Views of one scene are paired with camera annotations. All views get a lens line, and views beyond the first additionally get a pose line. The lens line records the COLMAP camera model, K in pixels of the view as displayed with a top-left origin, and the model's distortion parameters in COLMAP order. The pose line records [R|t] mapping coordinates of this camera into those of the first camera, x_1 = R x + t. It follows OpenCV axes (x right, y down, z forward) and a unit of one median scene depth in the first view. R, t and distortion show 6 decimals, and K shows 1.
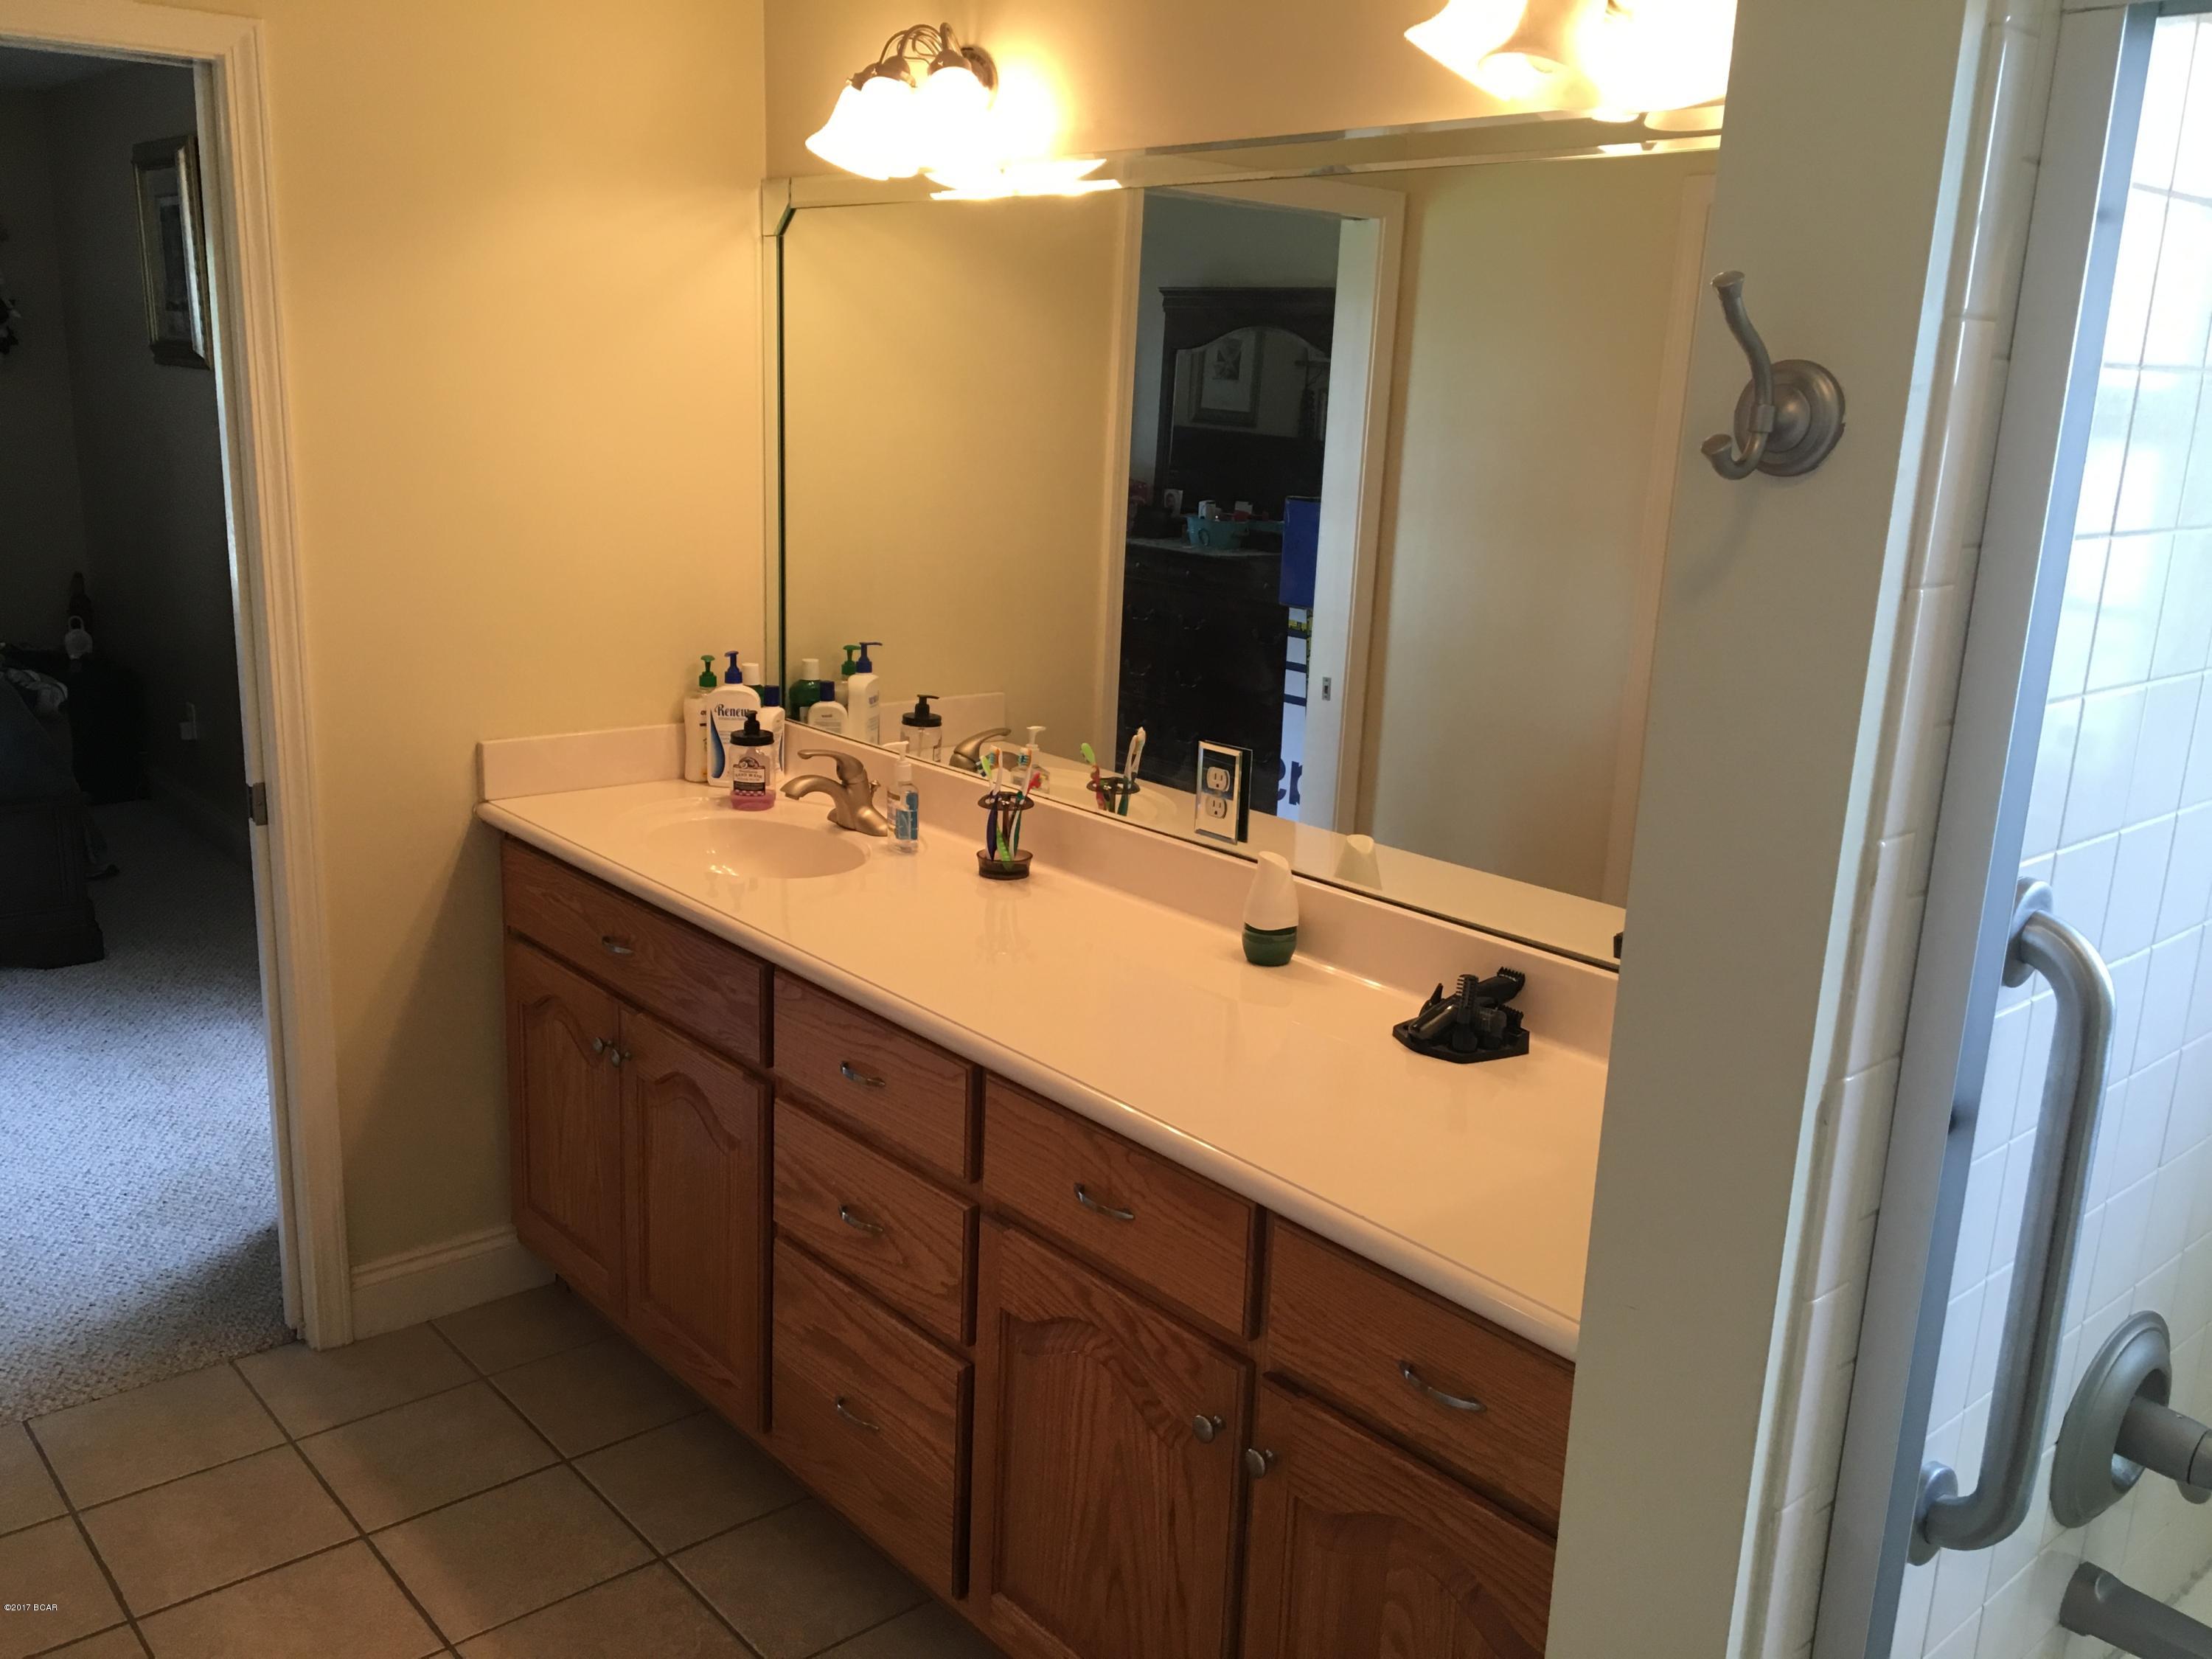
lens RADIAL K [[1871.9, 0, 1105.6], [0, 1871.9, 829.5], [0, 0, 1]] dist [0.078109, -0.093688]
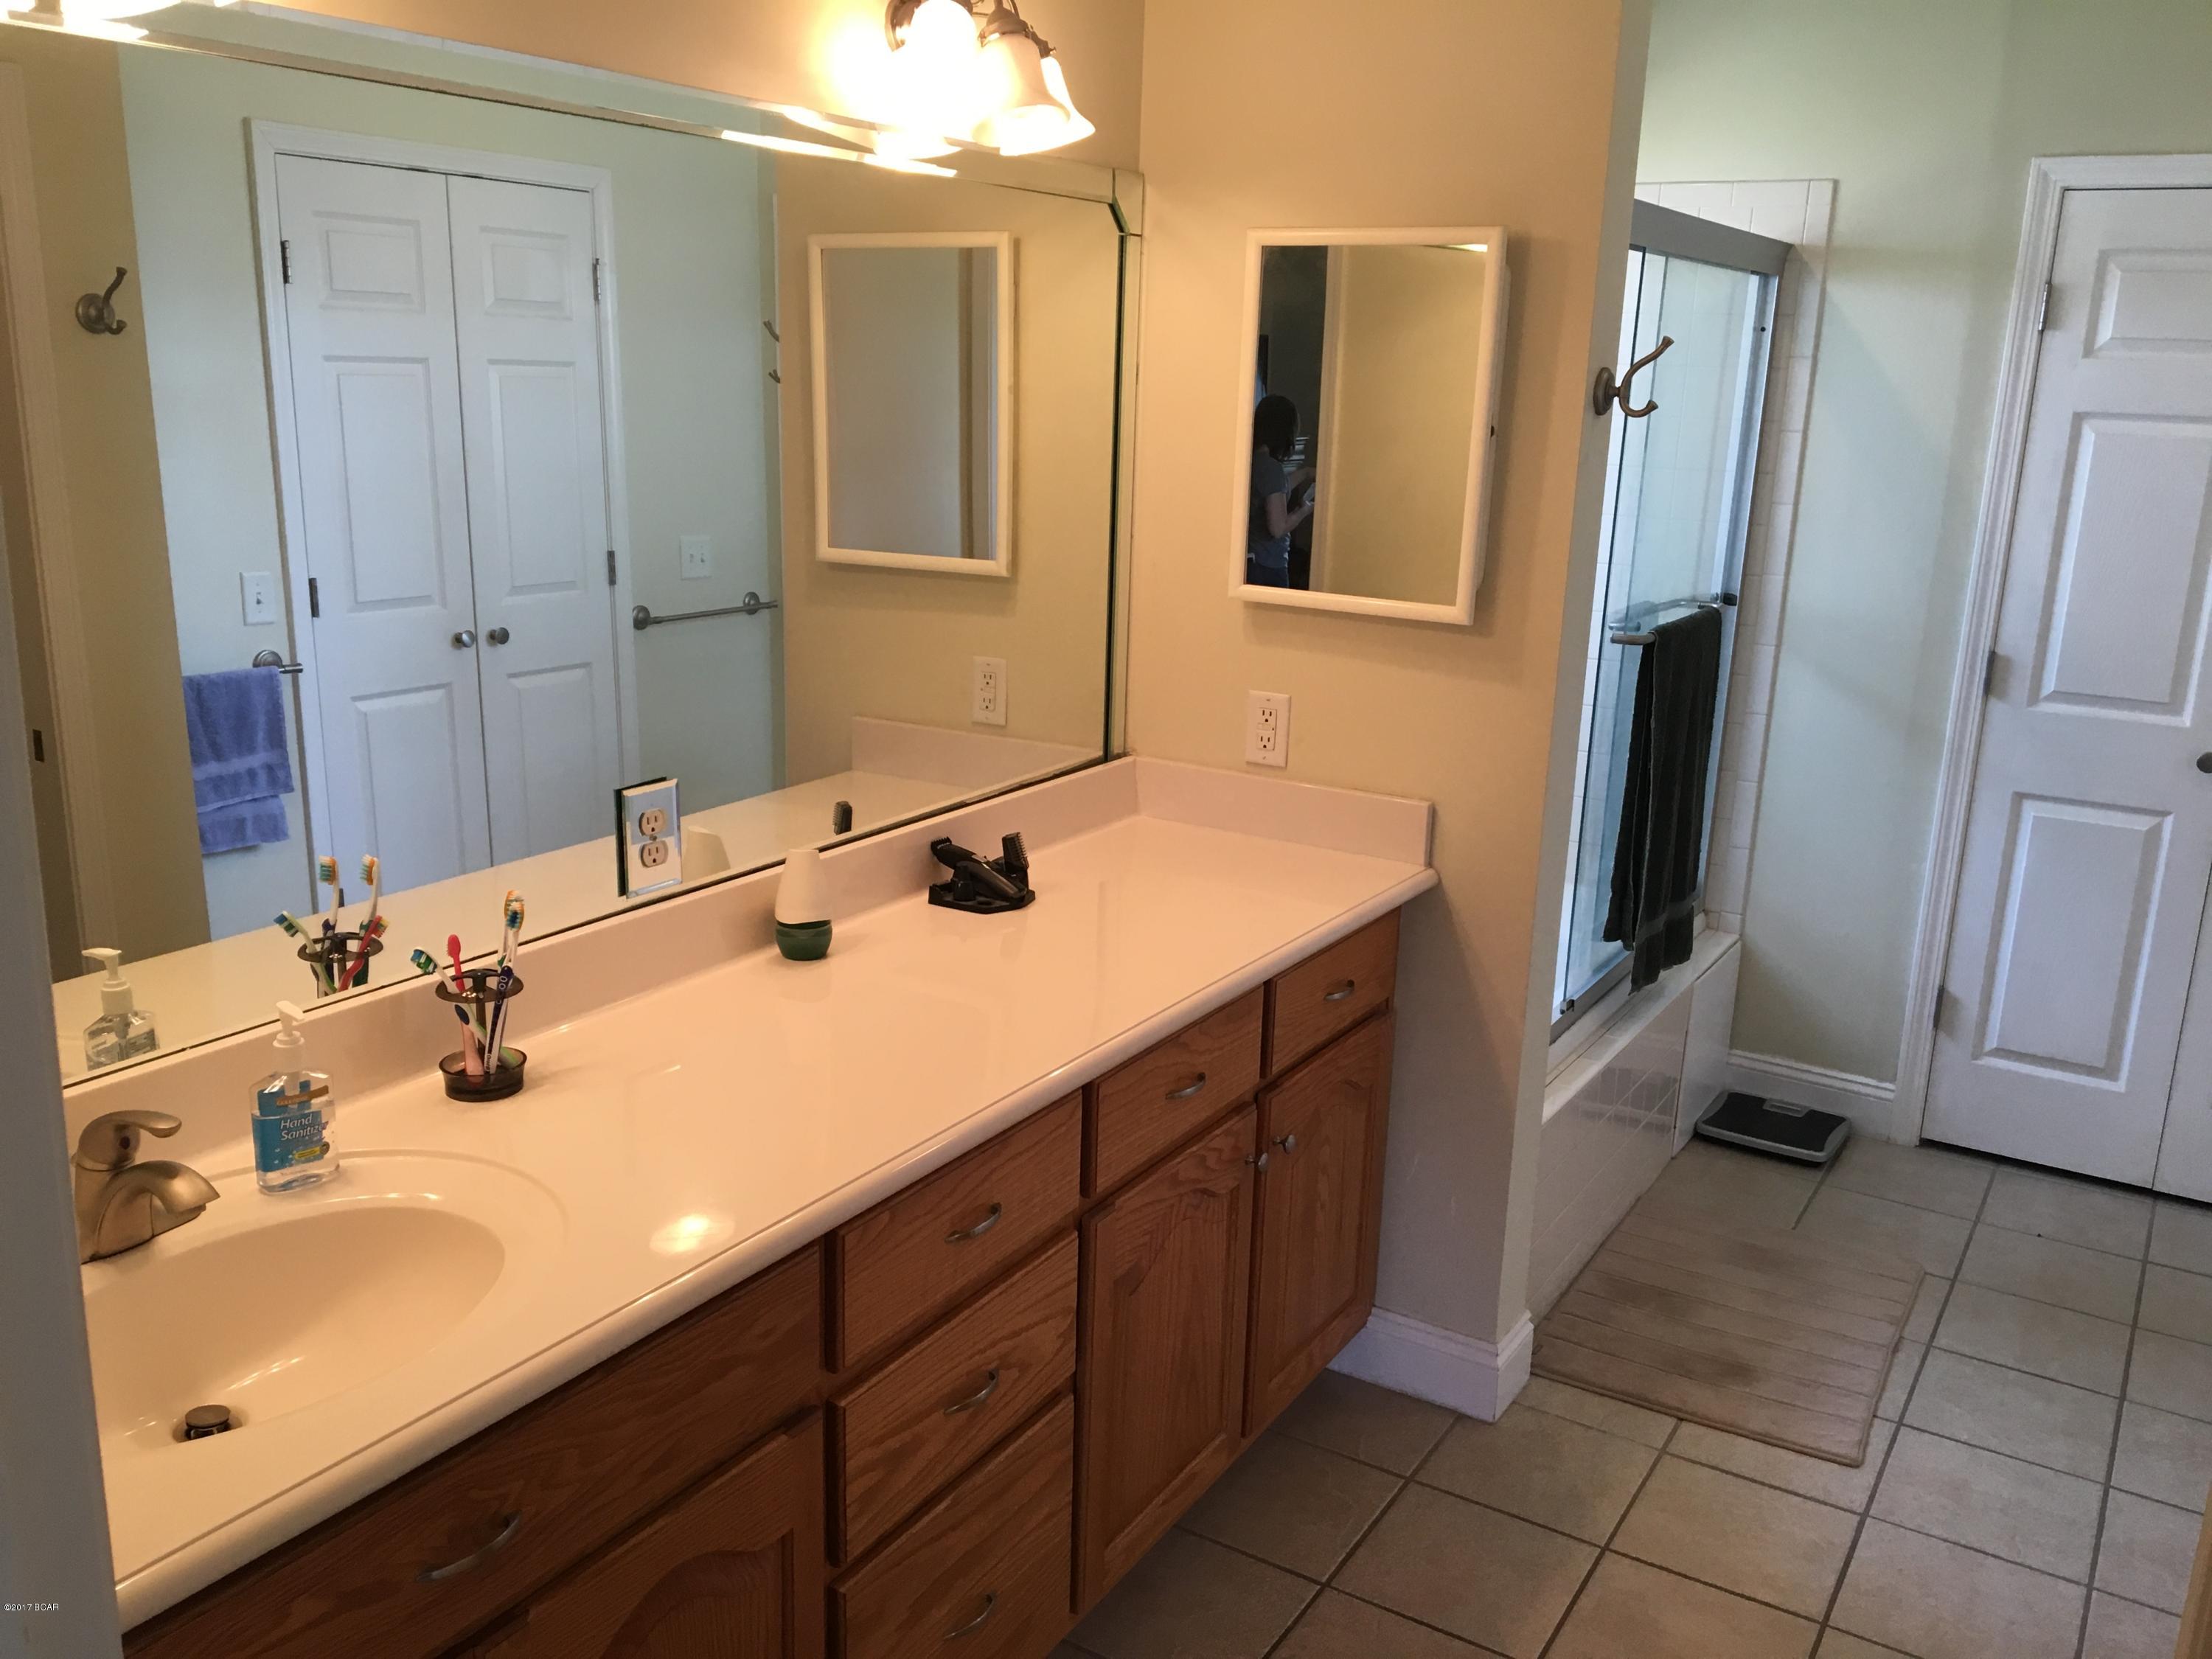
lens RADIAL K [[1871.9, 0, 1105.3], [0, 1871.9, 834.1], [0, 0, 1]] dist [0.078109, -0.093688]
pose [[-0.286344, -0.292590, 0.912359, -0.882908], [0.192262, 0.915316, 0.353880, -0.323520], [-0.938639, 0.276743, -0.205842, 1.089348]]
